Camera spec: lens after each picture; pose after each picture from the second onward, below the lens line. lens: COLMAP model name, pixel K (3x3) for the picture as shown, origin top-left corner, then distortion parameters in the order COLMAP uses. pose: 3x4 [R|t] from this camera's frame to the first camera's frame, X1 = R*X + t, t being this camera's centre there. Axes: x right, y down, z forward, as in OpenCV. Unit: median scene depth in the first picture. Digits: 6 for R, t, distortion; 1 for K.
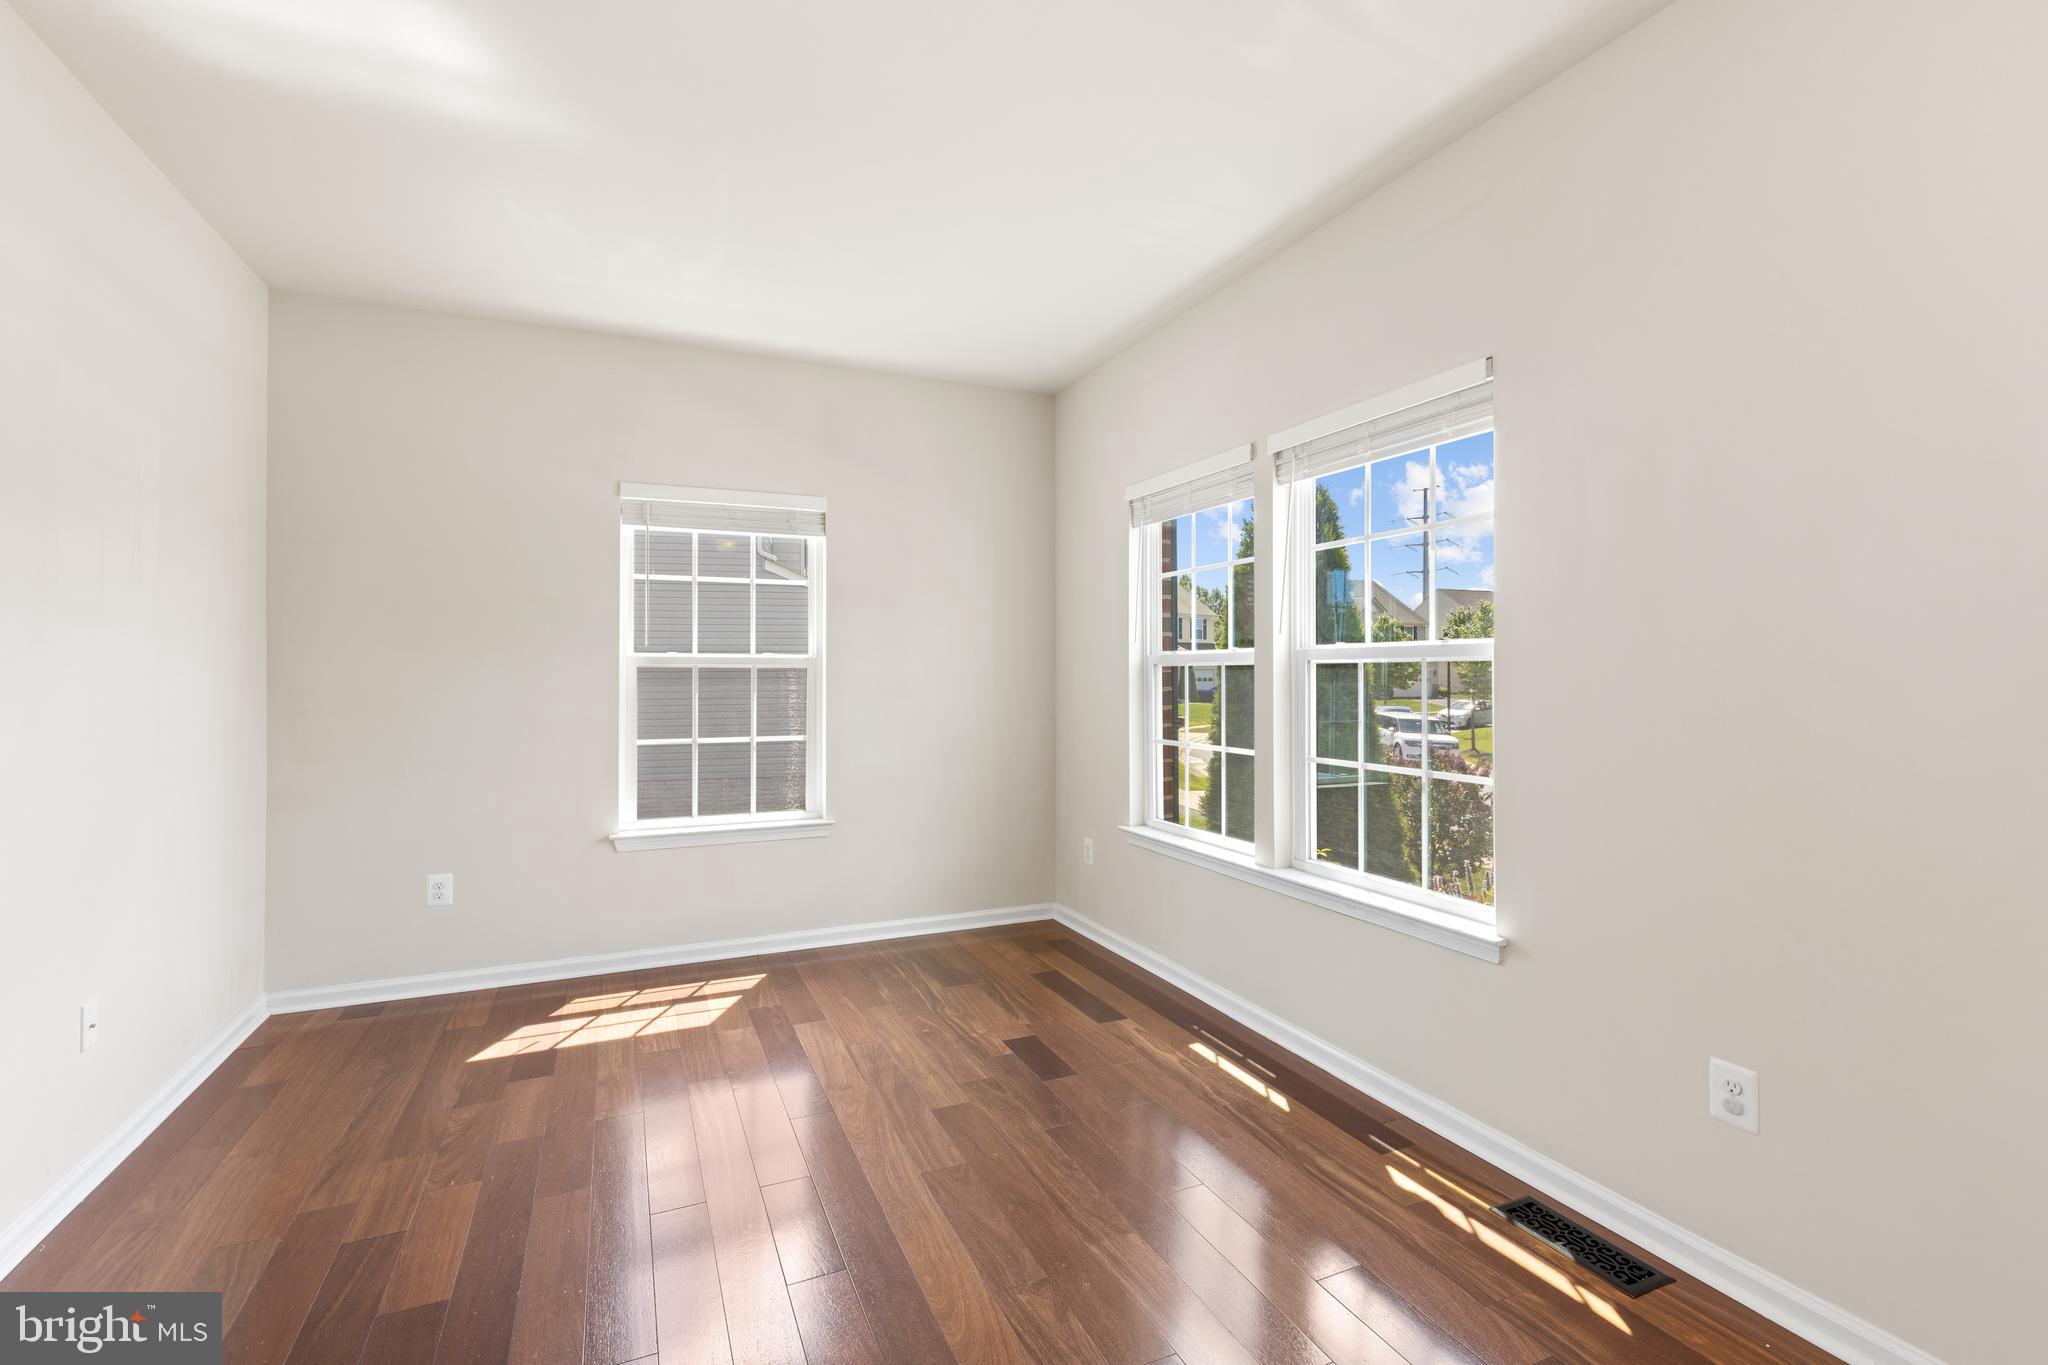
lens RADIAL K [[918.4, 0, 1016.7], [0, 918.4, 663.1], [0, 0, 1]] dist [0.007189, -0.001855]
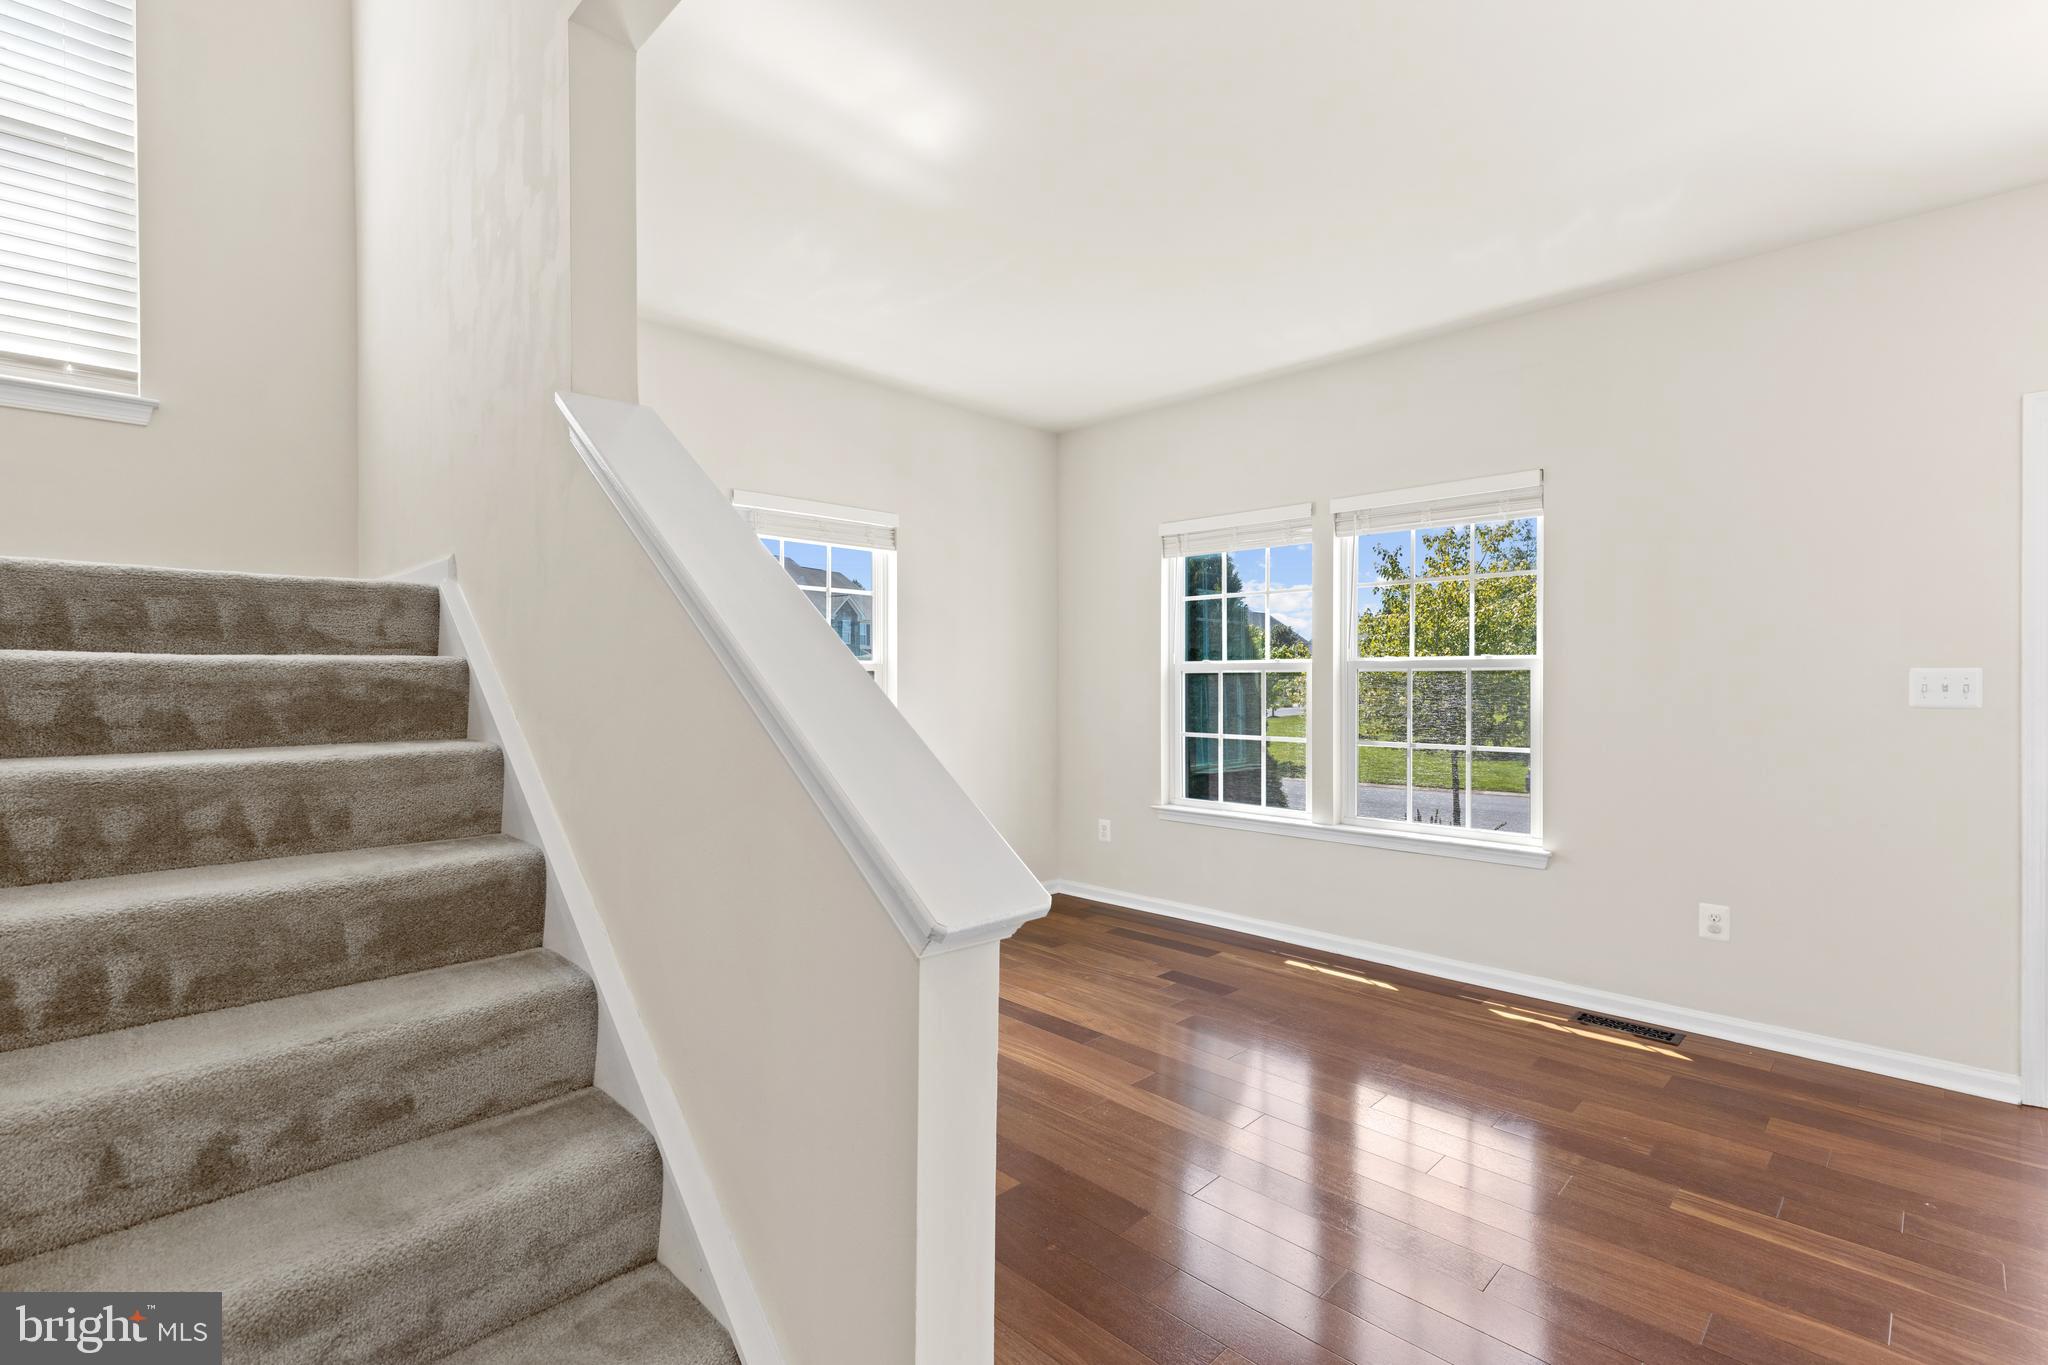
lens RADIAL K [[918.4, 0, 1024.2], [0, 918.4, 685.0], [0, 0, 1]] dist [0.007189, -0.001855]
pose [[0.931379, 0.002199, 0.364045, -0.484173], [-0.007198, 0.999898, 0.012376, 0.005185], [-0.363981, -0.014147, 0.931299, -0.059974]]
